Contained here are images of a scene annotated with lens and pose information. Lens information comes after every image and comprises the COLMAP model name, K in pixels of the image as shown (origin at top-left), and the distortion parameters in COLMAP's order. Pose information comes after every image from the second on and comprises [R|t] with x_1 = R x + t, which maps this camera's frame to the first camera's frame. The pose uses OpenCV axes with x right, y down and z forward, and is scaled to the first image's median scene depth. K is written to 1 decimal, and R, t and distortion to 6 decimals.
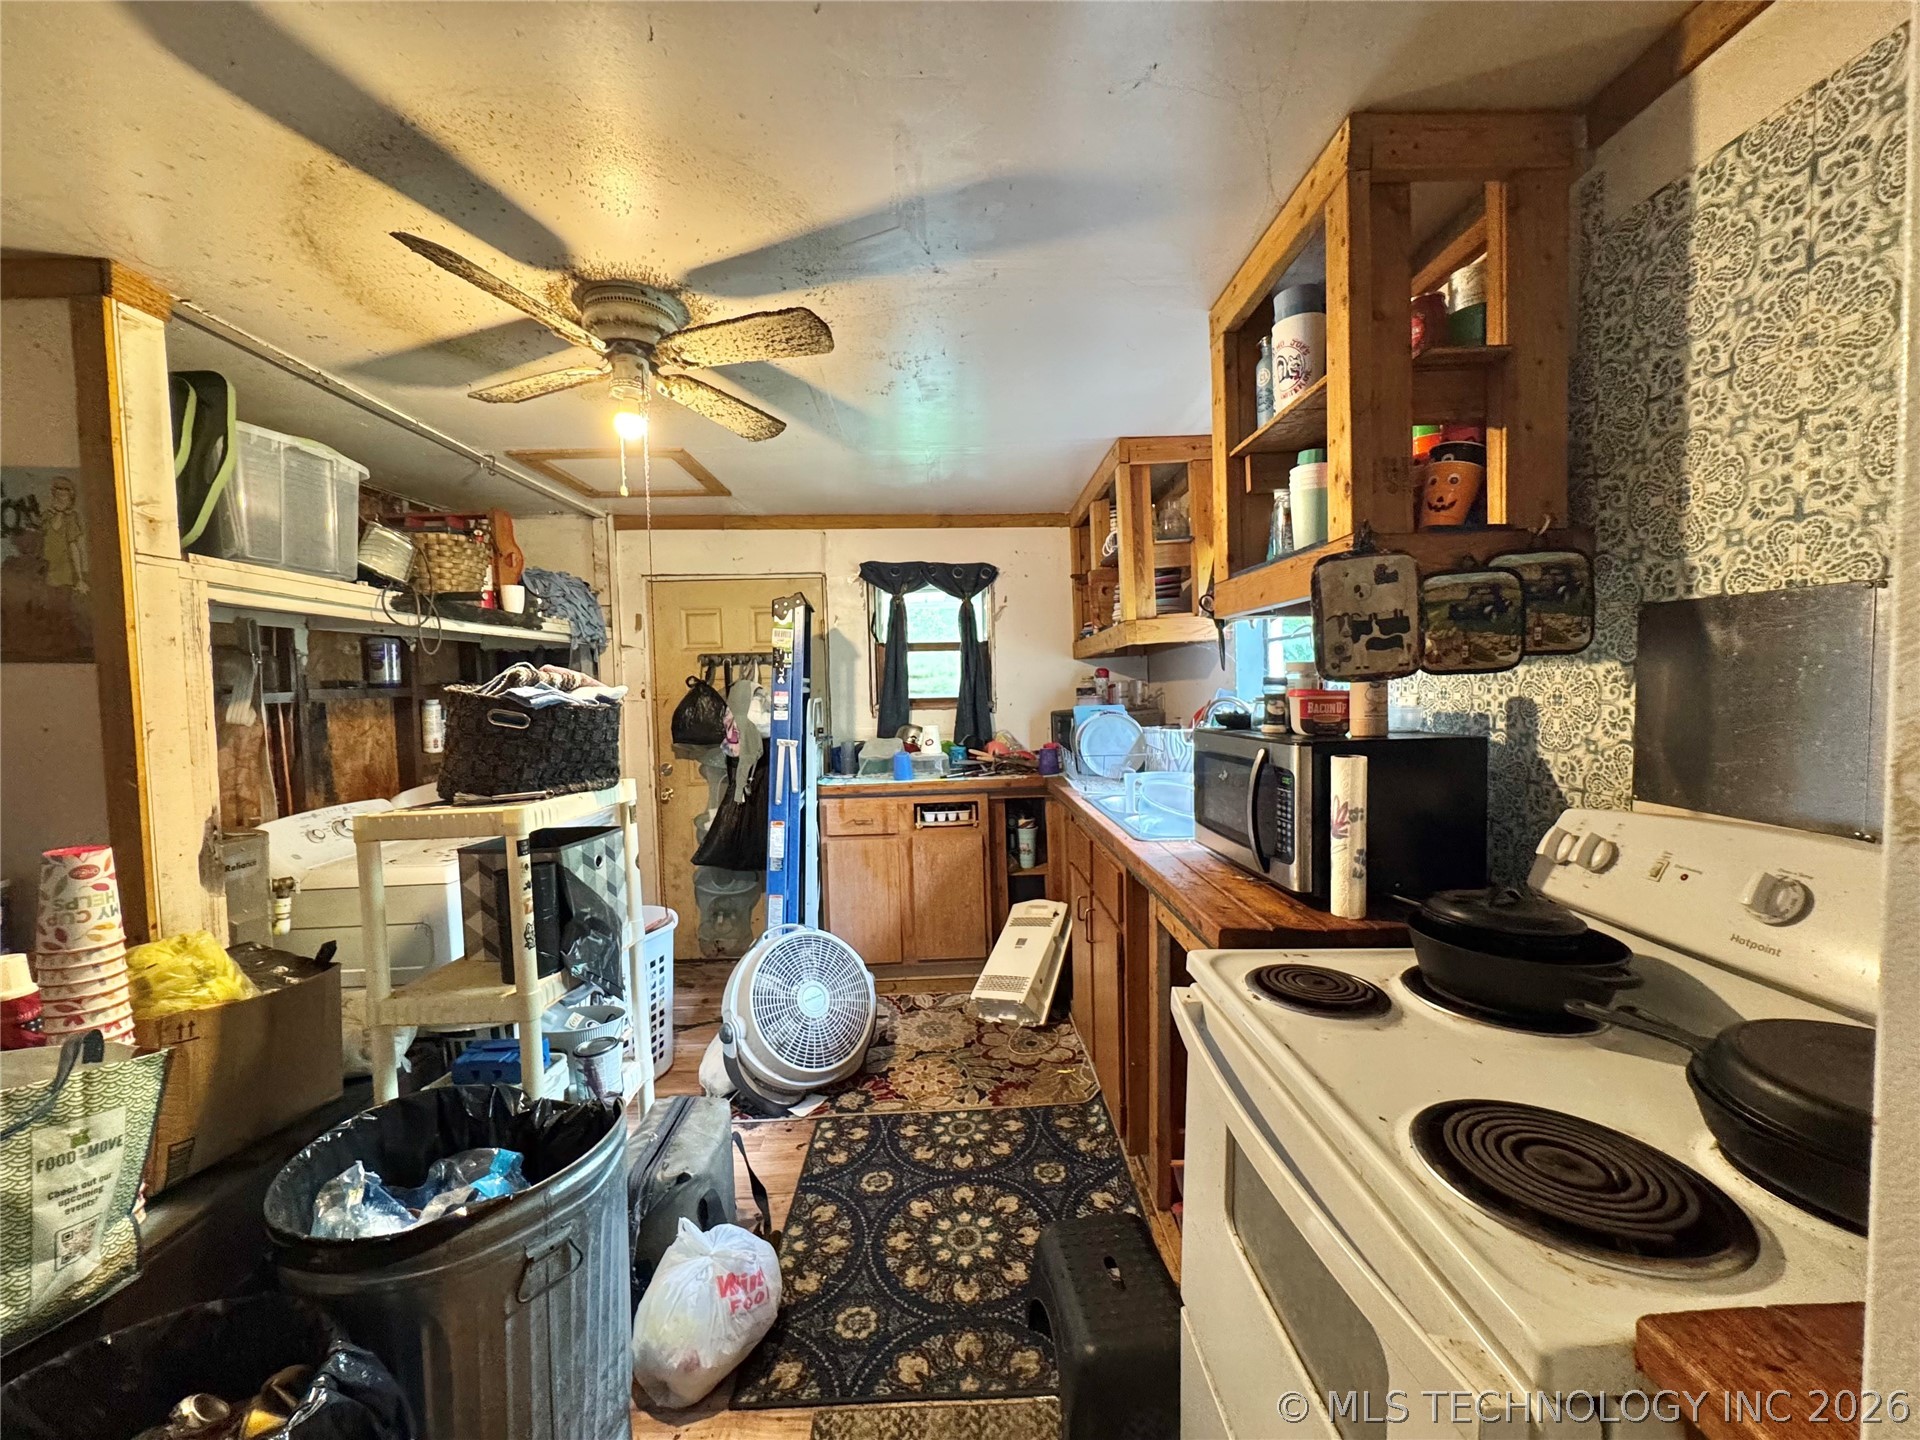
lens RADIAL K [[764.4, 0, 961.1], [0, 764.4, 720.5], [0, 0, 1]] dist [-0.004860, 0.000657]
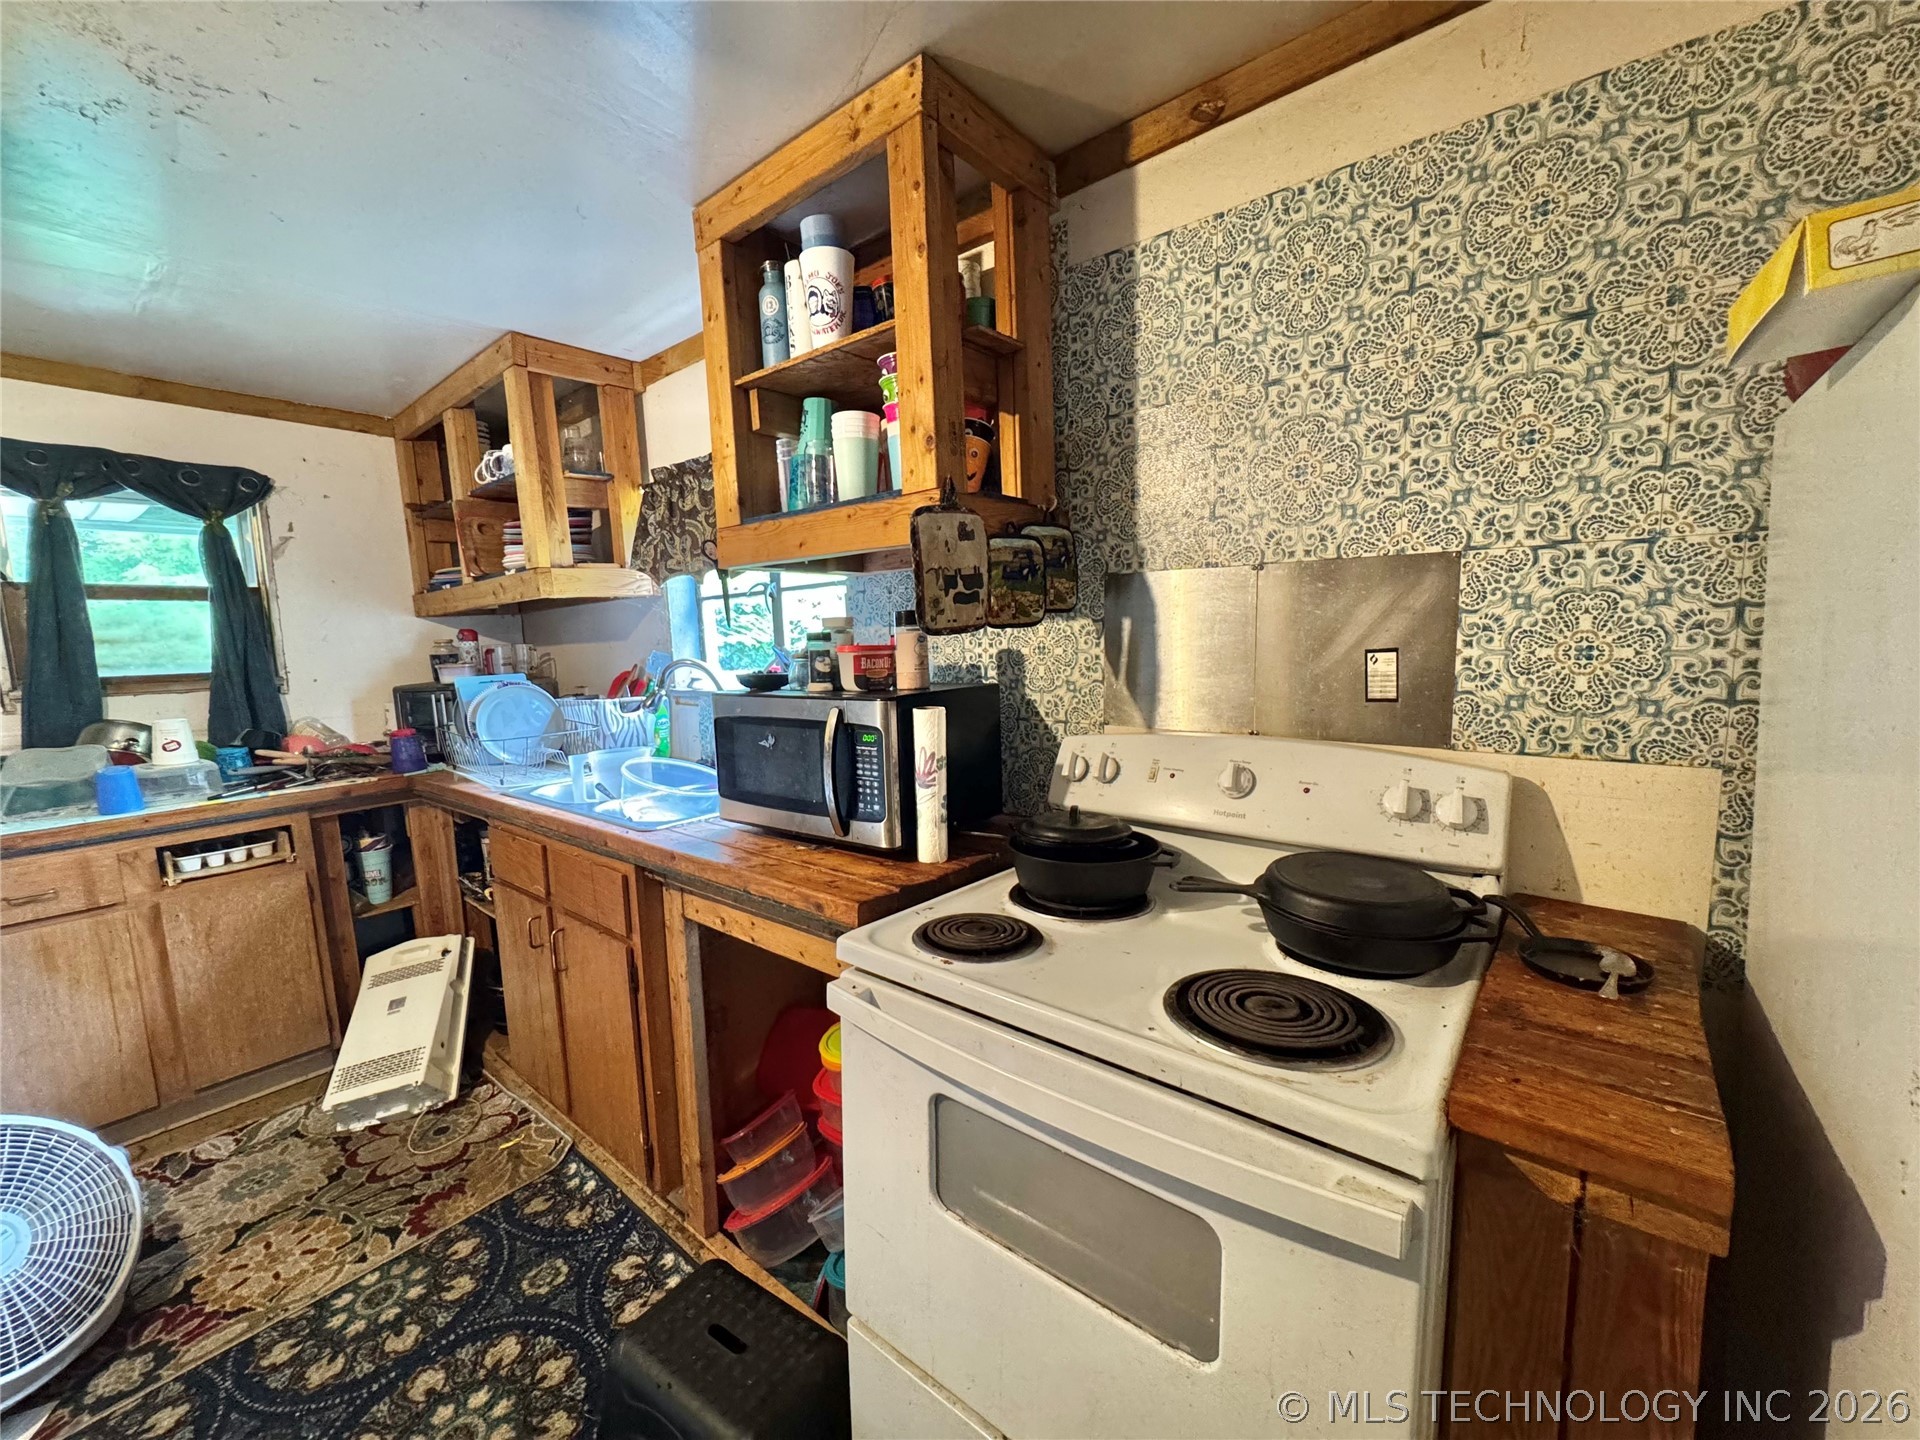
lens RADIAL K [[764.4, 0, 961.1], [0, 764.4, 720.5], [0, 0, 1]] dist [-0.004860, 0.000657]
pose [[0.649544, -0.081644, 0.755928, -0.174453], [0.049609, 0.996650, 0.065016, -0.000749], [-0.758704, -0.004730, 0.651418, 0.208388]]
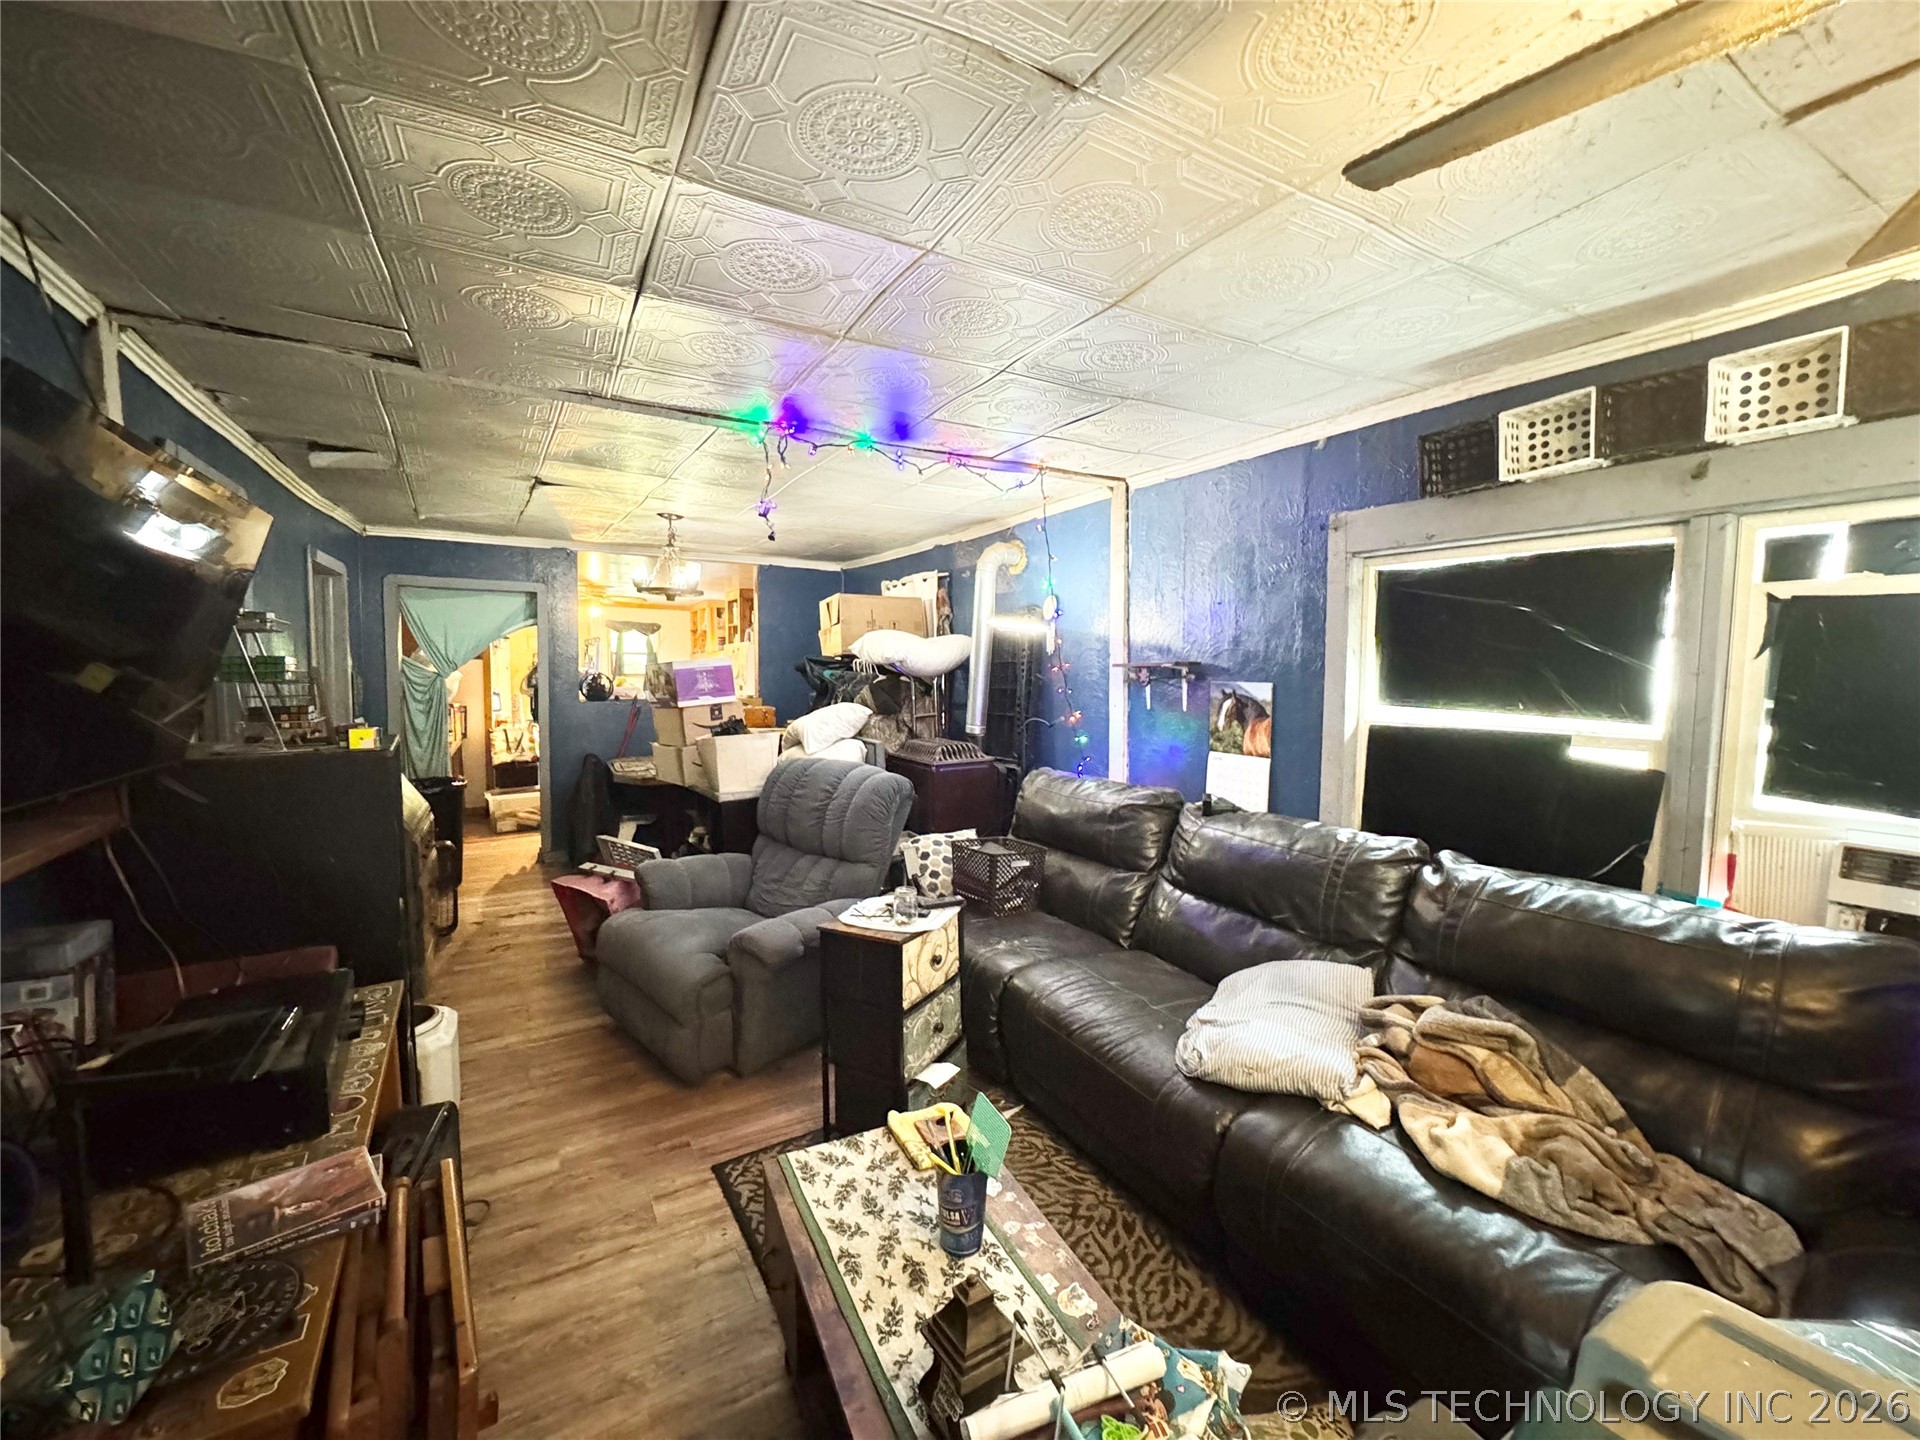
lens RADIAL K [[764.4, 0, 961.1], [0, 764.4, 720.5], [0, 0, 1]] dist [-0.004860, 0.000657]
pose [[0.871735, -0.005899, 0.489943, -0.729544], [-0.004504, 0.999789, 0.020051, 0.158043], [-0.489958, -0.019686, 0.871524, -3.878080]]
